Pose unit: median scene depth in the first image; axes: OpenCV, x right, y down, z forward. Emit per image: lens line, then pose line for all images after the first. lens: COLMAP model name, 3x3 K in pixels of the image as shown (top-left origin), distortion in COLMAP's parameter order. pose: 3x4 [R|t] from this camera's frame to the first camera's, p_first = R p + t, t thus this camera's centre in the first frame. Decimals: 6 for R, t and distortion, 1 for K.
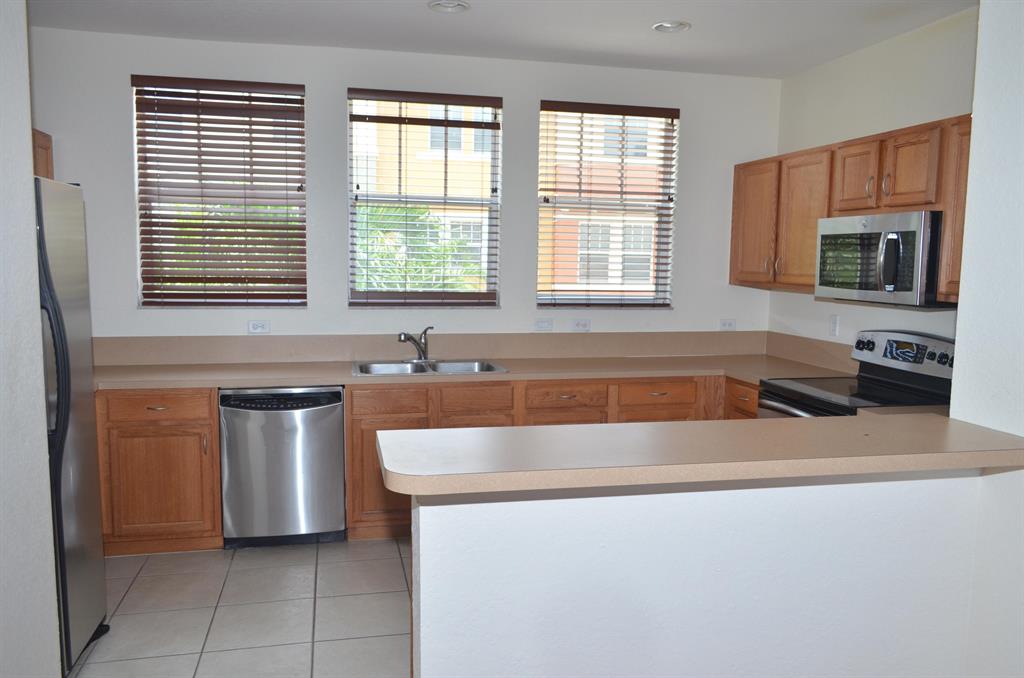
lens RADIAL K [[779.6, 0, 512.0], [0, 779.6, 339.0], [0, 0, 1]] dist [-0.006338, -0.003293]
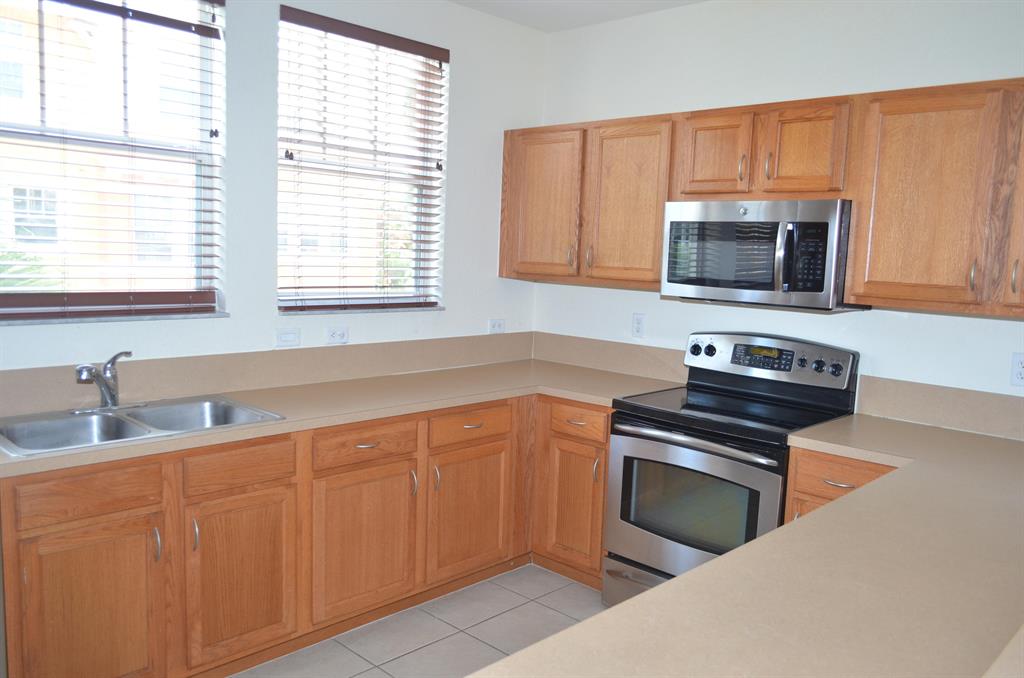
lens RADIAL K [[799.9, 0, 512.0], [0, 799.9, 339.0], [0, 0, 1]] dist [-0.003789, -0.002807]
pose [[0.840177, -0.045359, 0.540412, -0.188674], [0.032932, 0.998924, 0.032645, -0.036268], [-0.541311, -0.009630, 0.840767, 0.324841]]
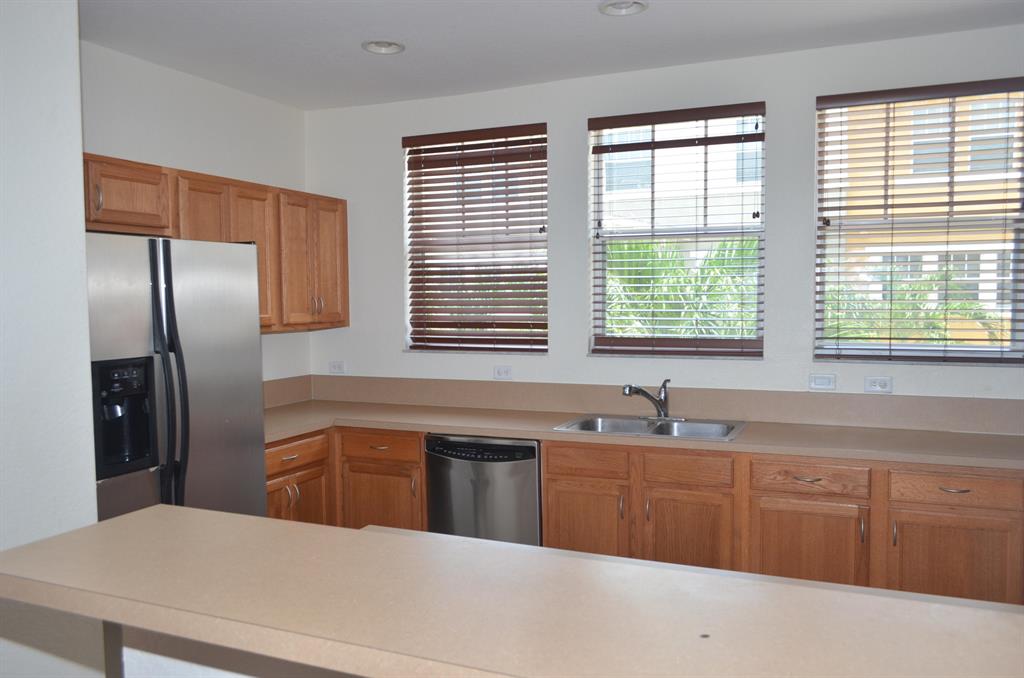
lens RADIAL K [[799.9, 0, 512.0], [0, 799.9, 339.0], [0, 0, 1]] dist [-0.003789, -0.002807]
pose [[0.807208, 0.010758, -0.590169, 0.279994], [-0.038118, 0.998697, -0.033931, -0.023942], [0.589035, 0.049885, 0.806566, 0.188190]]
